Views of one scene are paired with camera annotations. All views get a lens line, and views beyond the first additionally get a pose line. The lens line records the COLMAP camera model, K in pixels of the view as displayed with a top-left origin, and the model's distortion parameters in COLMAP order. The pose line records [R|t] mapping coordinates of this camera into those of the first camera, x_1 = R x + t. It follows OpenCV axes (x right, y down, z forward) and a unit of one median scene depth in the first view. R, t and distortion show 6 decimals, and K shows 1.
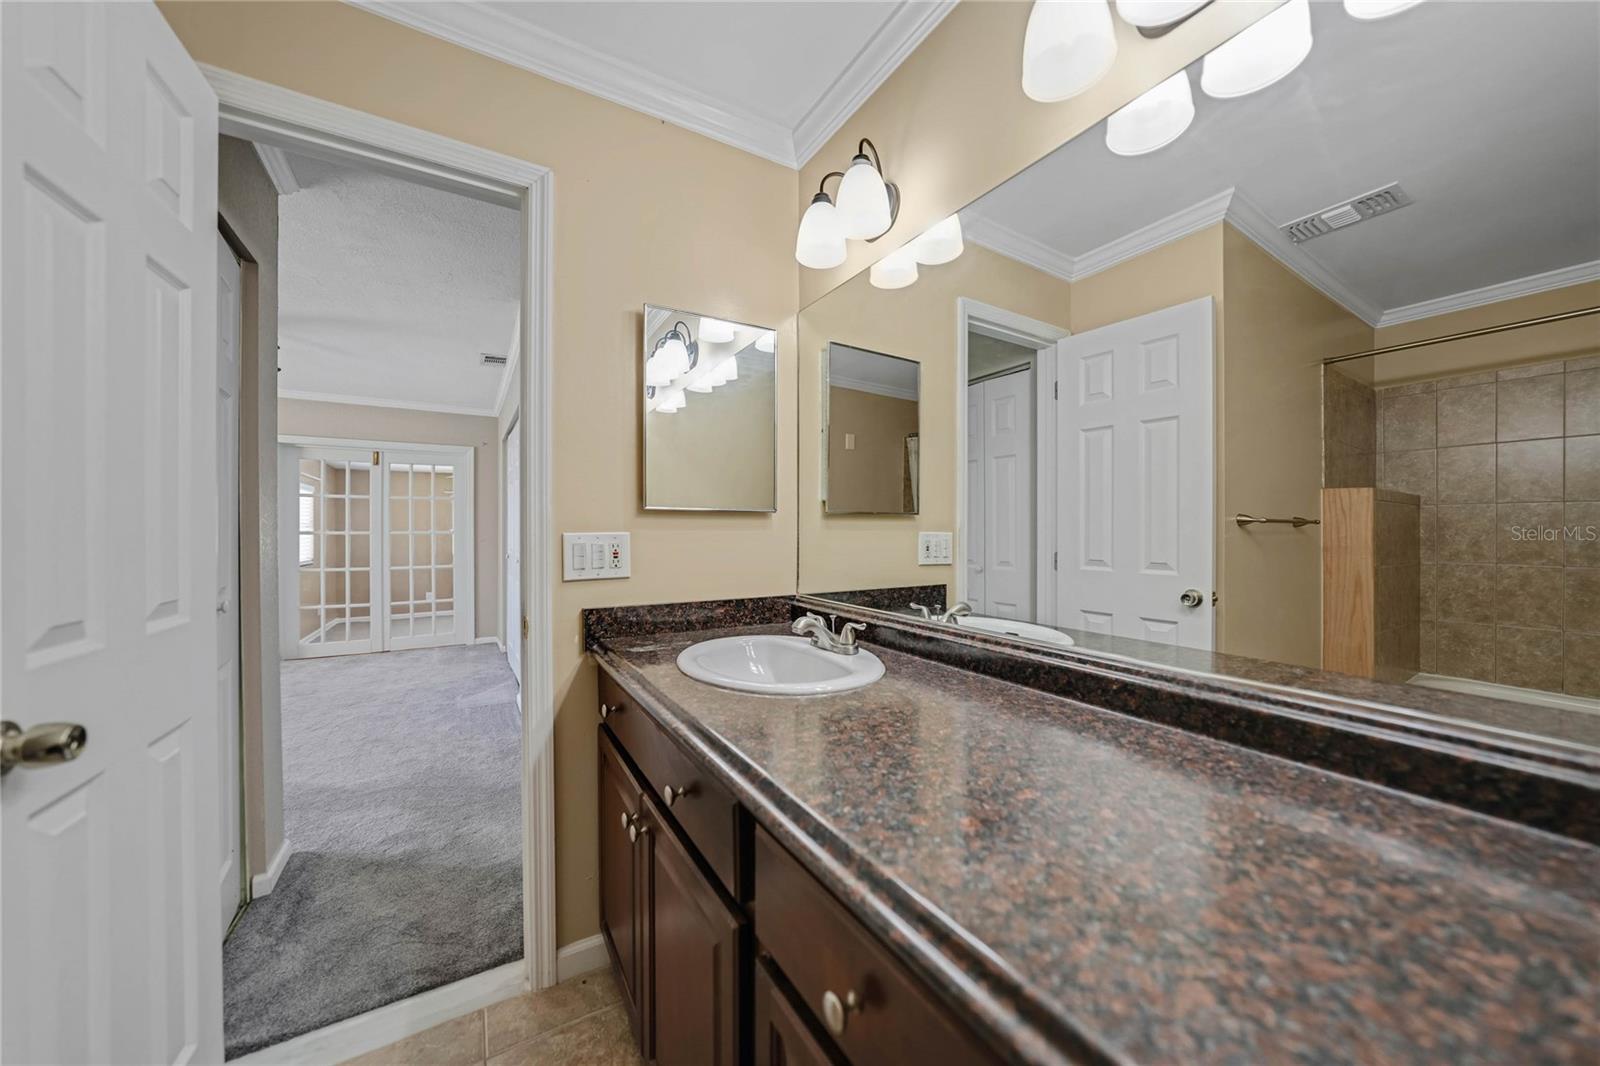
lens RADIAL K [[555.8, 0, 803.1], [0, 555.8, 525.3], [0, 0, 1]] dist [-0.002302, -0.000092]
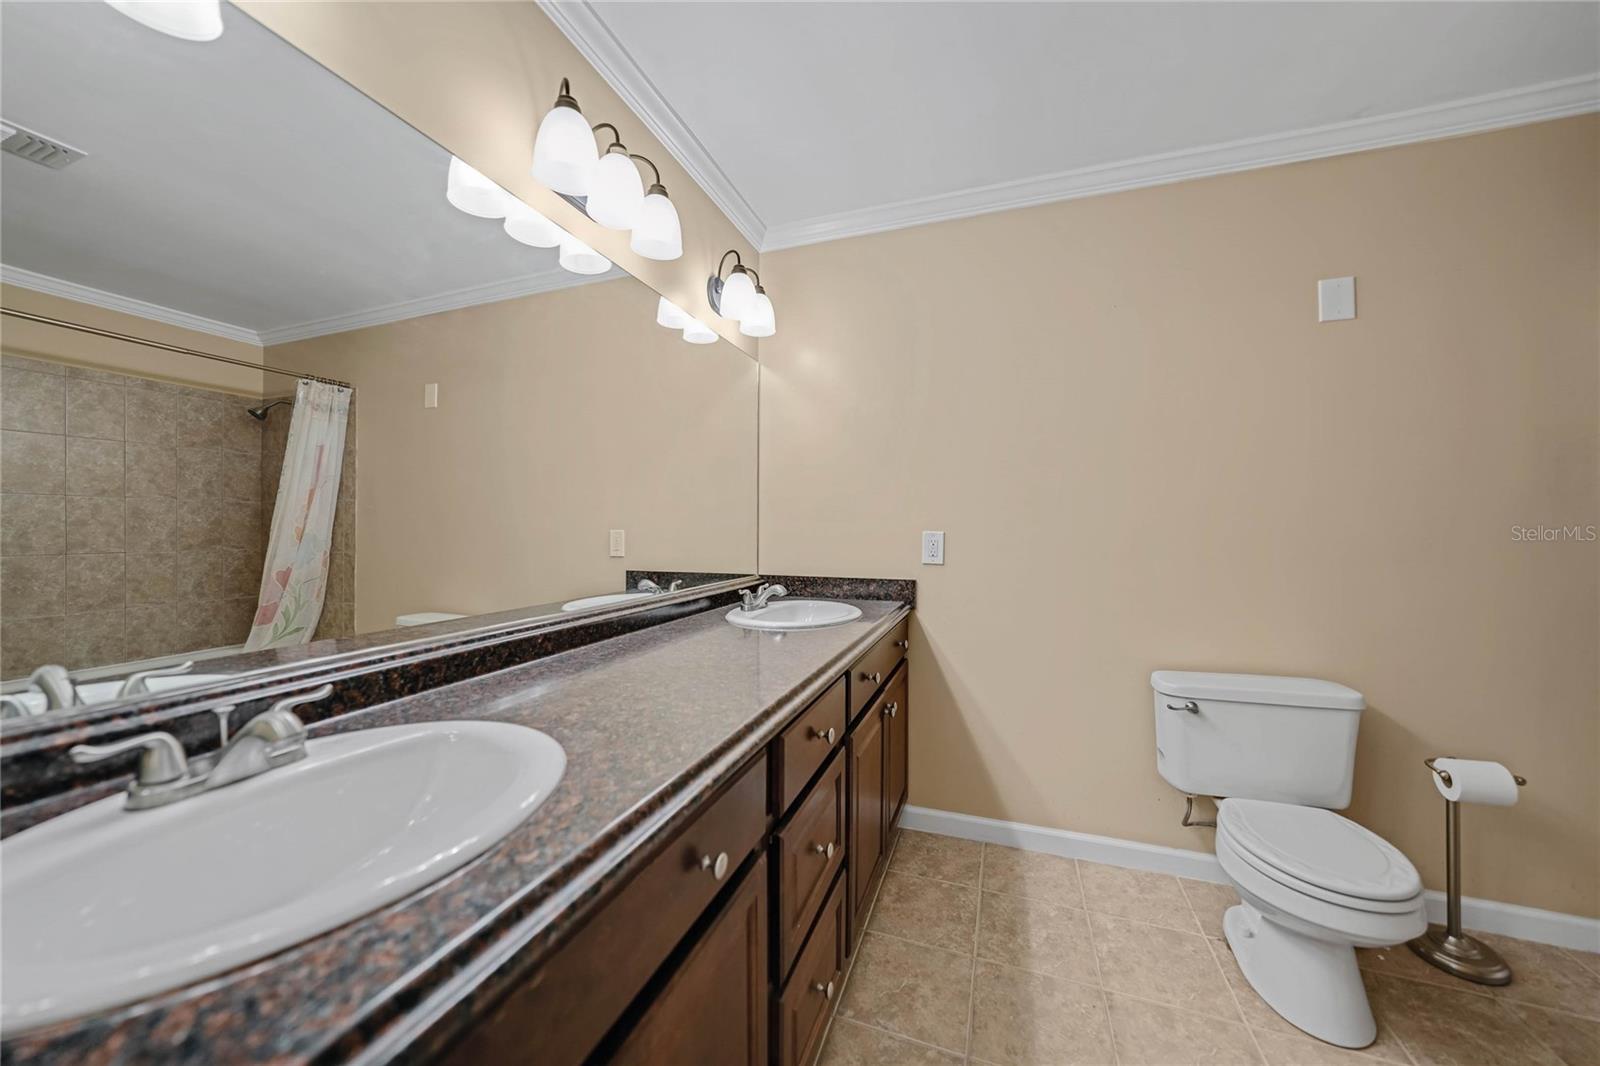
lens RADIAL K [[555.8, 0, 803.1], [0, 555.8, 525.3], [0, 0, 1]] dist [-0.002302, -0.000092]
pose [[-0.623492, -0.003894, 0.781820, -0.830729], [-0.011740, 0.999921, -0.004382, 0.010087], [-0.781741, -0.011911, -0.623489, 1.258417]]
